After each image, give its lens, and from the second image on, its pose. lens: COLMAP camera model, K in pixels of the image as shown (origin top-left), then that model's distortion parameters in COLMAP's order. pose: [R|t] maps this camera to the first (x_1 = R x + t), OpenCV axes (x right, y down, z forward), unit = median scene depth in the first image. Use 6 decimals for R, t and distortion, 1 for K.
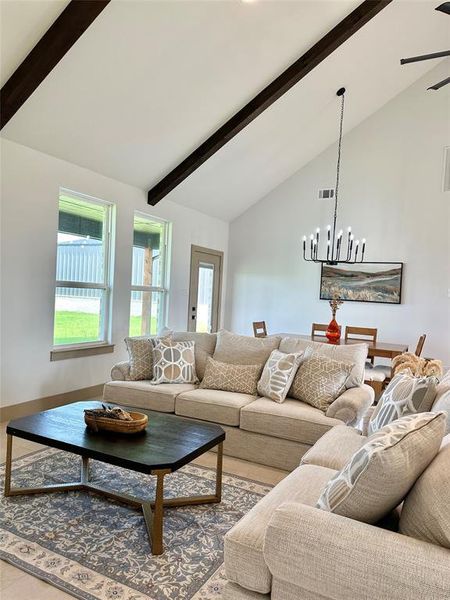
lens RADIAL K [[423.5, 0, 224.7], [0, 423.5, 296.1], [0, 0, 1]] dist [0.043503, -0.052664]
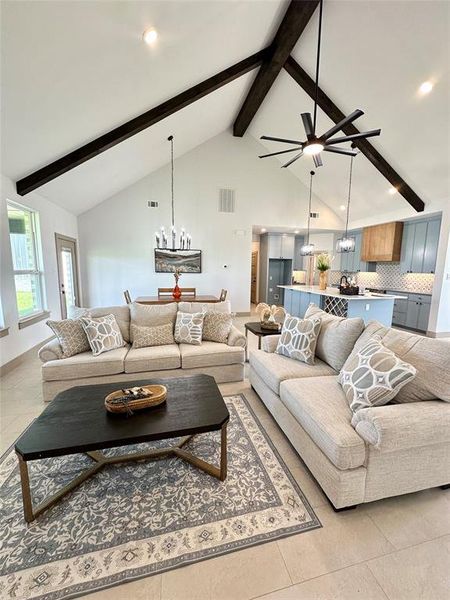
lens RADIAL K [[238.8, 0, 228.5], [0, 238.8, 298.0], [0, 0, 1]] dist [0.001144, -0.000042]
pose [[0.749152, -0.123084, 0.650863, -0.210657], [0.029077, 0.987748, 0.153323, -0.034045], [-0.661760, -0.095937, 0.743552, 0.171431]]
